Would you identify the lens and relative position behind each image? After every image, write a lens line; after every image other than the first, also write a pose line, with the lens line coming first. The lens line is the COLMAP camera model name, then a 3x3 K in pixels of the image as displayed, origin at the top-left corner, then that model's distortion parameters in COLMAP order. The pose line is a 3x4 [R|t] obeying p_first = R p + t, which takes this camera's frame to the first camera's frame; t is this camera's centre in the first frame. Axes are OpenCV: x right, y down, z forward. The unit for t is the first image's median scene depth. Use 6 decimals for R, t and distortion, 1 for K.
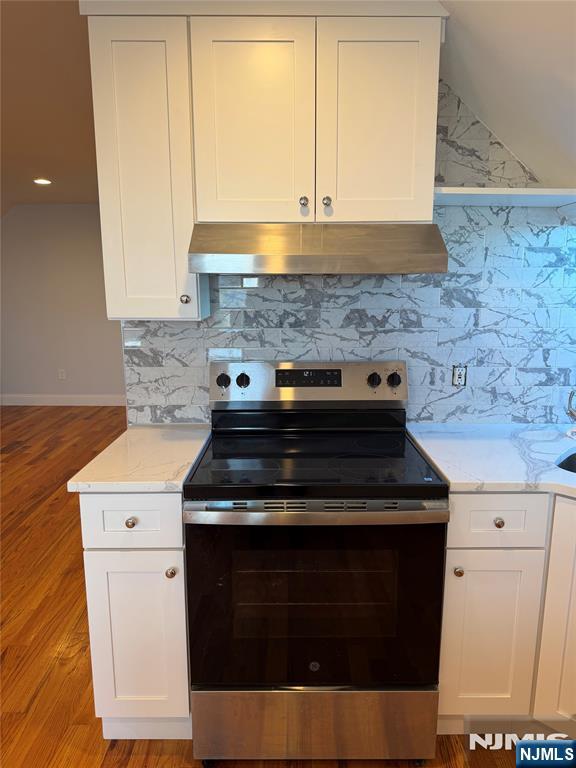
lens RADIAL K [[535.8, 0, 288.2], [0, 535.8, 392.8], [0, 0, 1]] dist [0.080453, -0.134707]
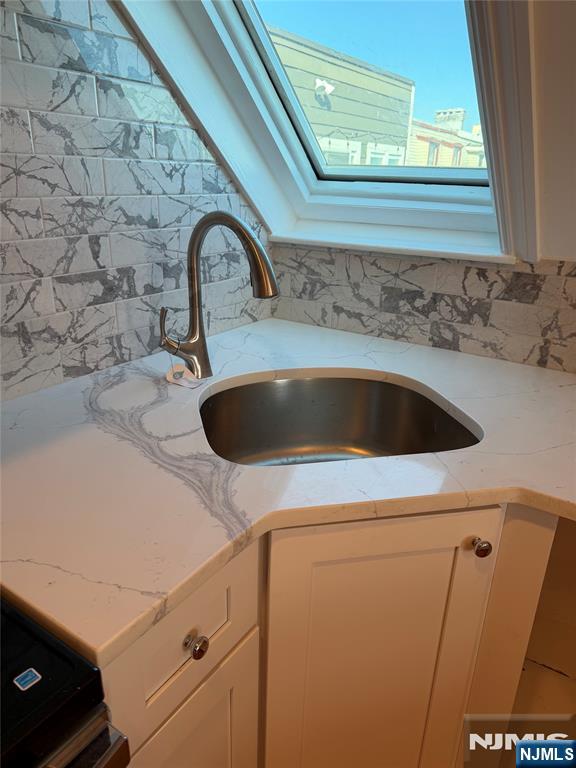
lens RADIAL K [[540.5, 0, 278.4], [0, 540.5, 381.2], [0, 0, 1]] dist [0.078112, -0.123209]
pose [[0.545529, -0.286469, 0.787612, 0.100911], [0.135482, 0.957552, 0.254439, -0.056066], [-0.827069, -0.032096, 0.561184, 0.532883]]
